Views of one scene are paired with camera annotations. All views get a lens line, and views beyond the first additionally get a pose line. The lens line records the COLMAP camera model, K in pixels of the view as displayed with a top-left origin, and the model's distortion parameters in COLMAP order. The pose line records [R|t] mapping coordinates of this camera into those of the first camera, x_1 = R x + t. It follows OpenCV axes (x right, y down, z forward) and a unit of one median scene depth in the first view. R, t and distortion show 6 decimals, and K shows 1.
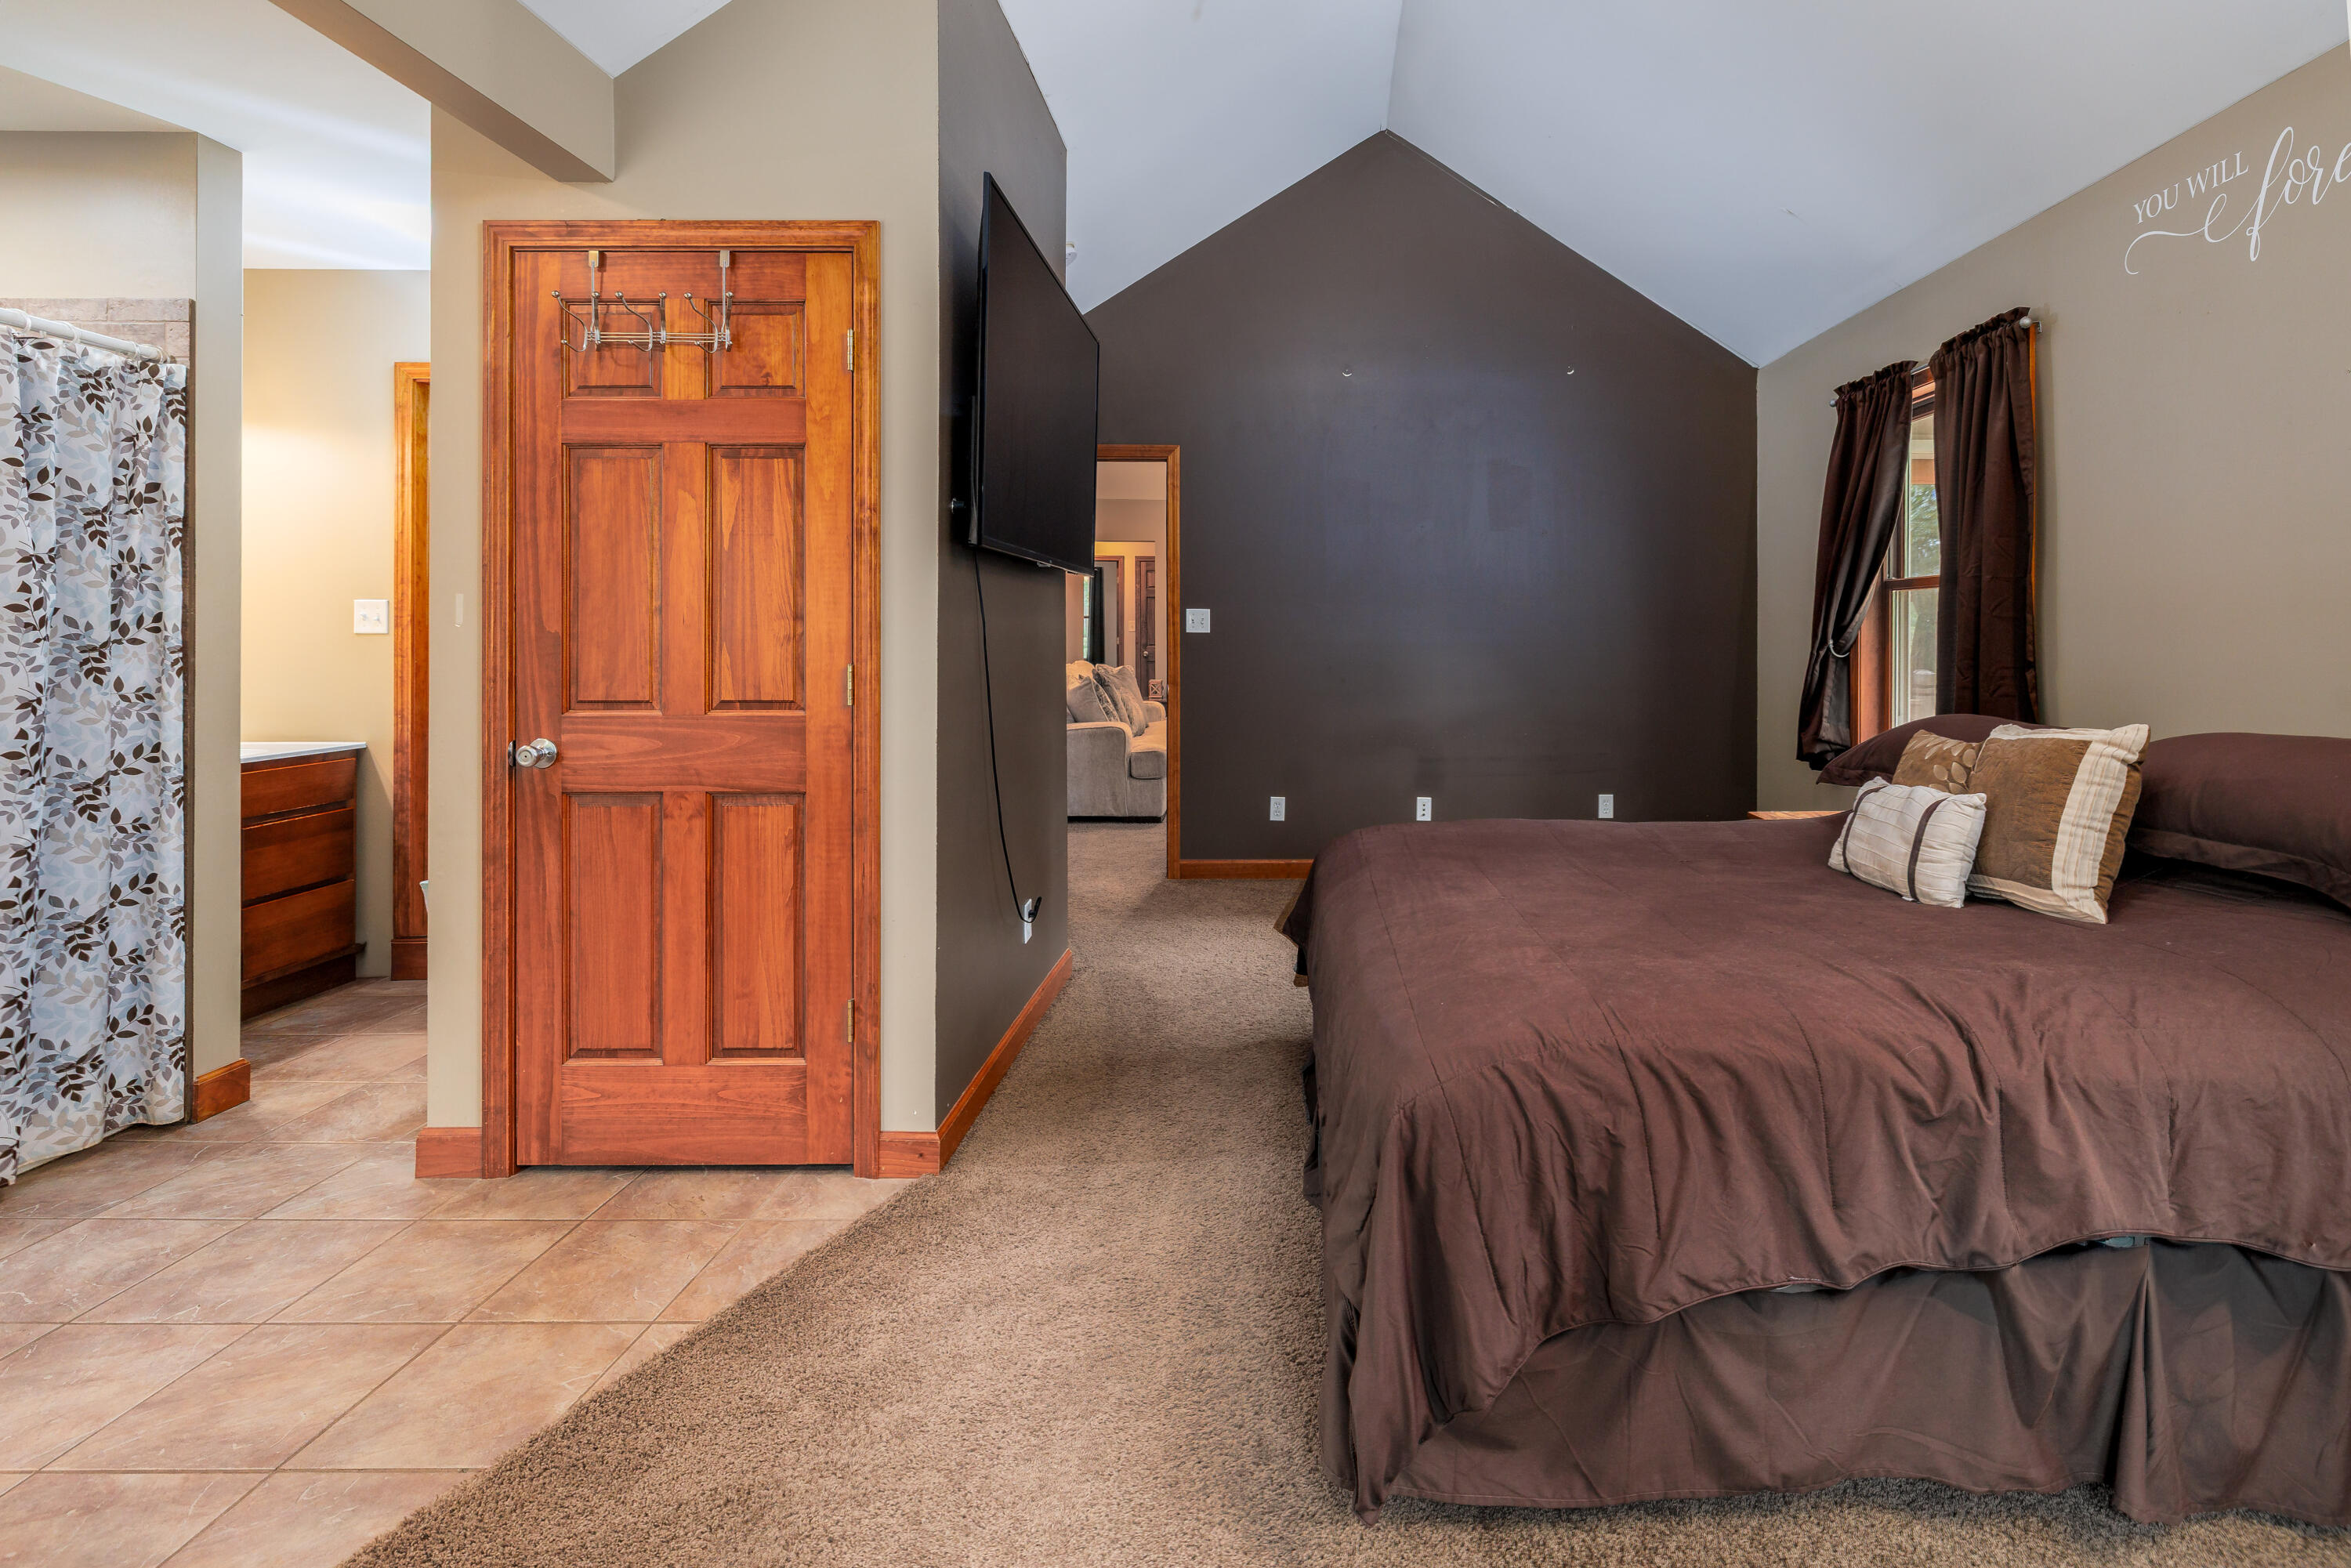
lens RADIAL K [[1104.5, 0, 1255.1], [0, 1104.5, 629.0], [0, 0, 1]] dist [-0.000114, 0.000935]
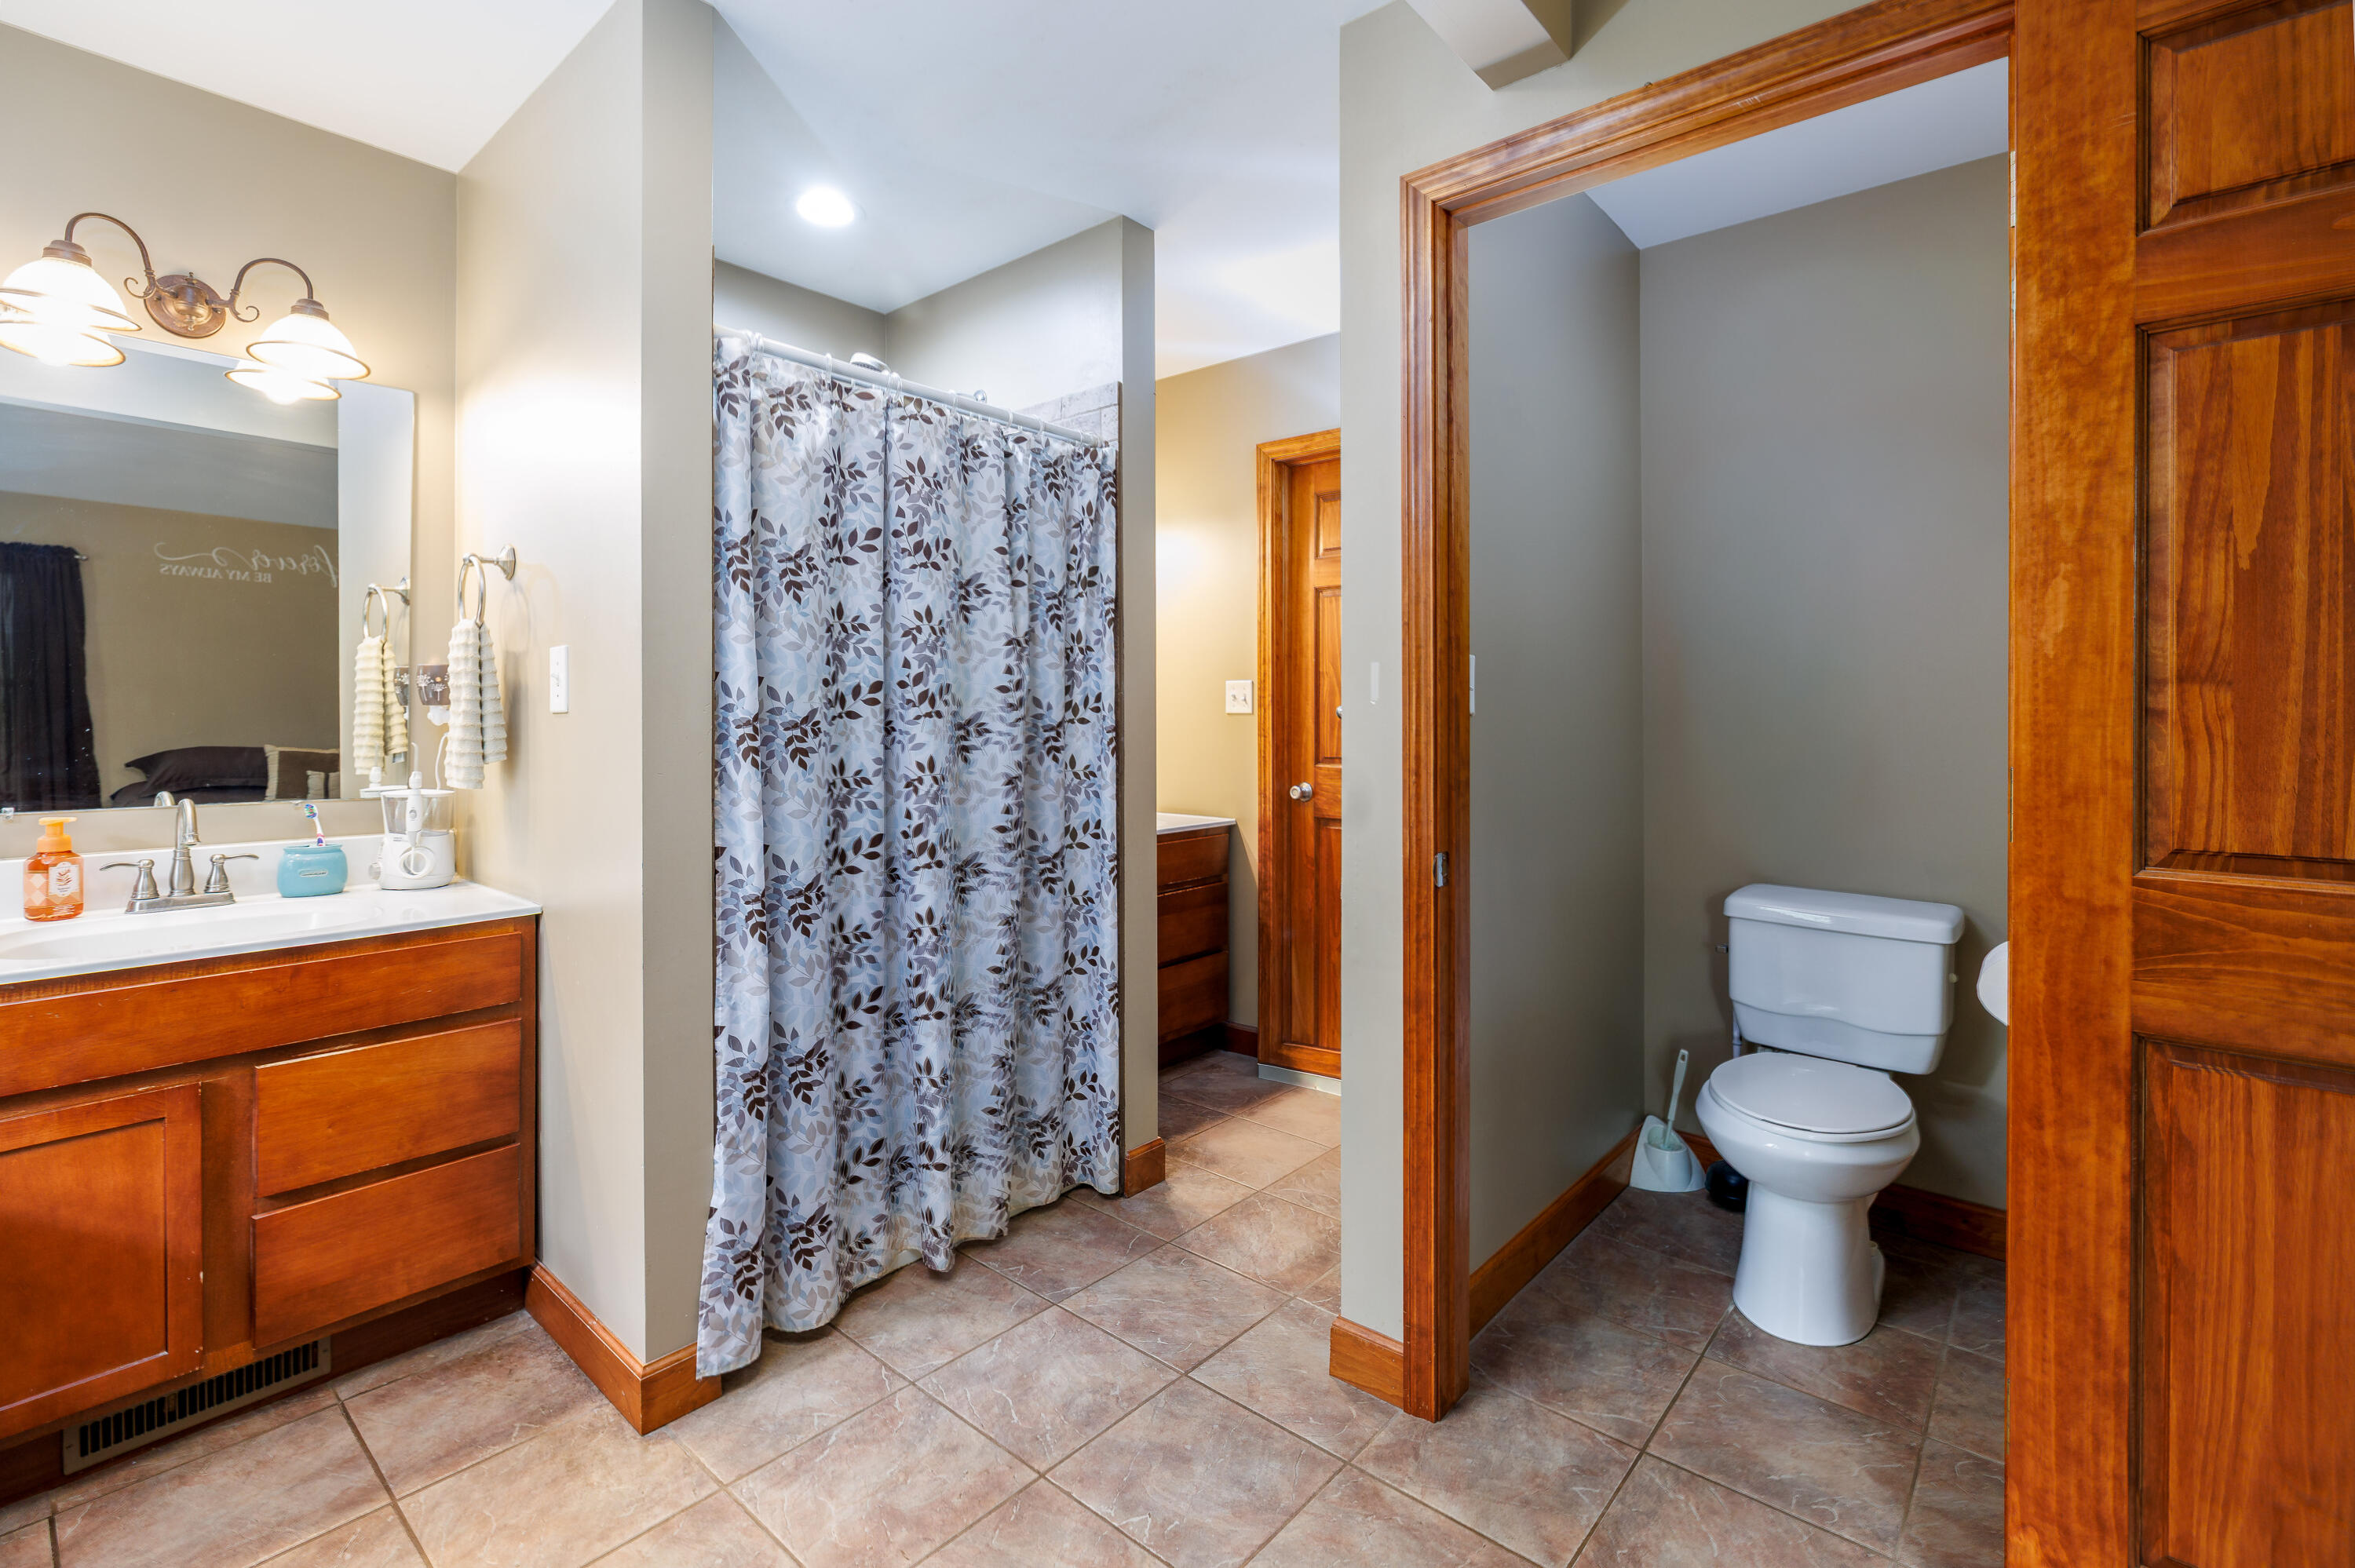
lens RADIAL K [[1060.8, 0, 1152.2], [0, 1060.8, 727.6], [0, 0, 1]] dist [0.000305, 0.000194]
pose [[0.756011, 0.006385, -0.654528, -0.315696], [0.004645, 0.999875, 0.015119, 0.002533], [0.654543, -0.014470, 0.755886, 0.294639]]
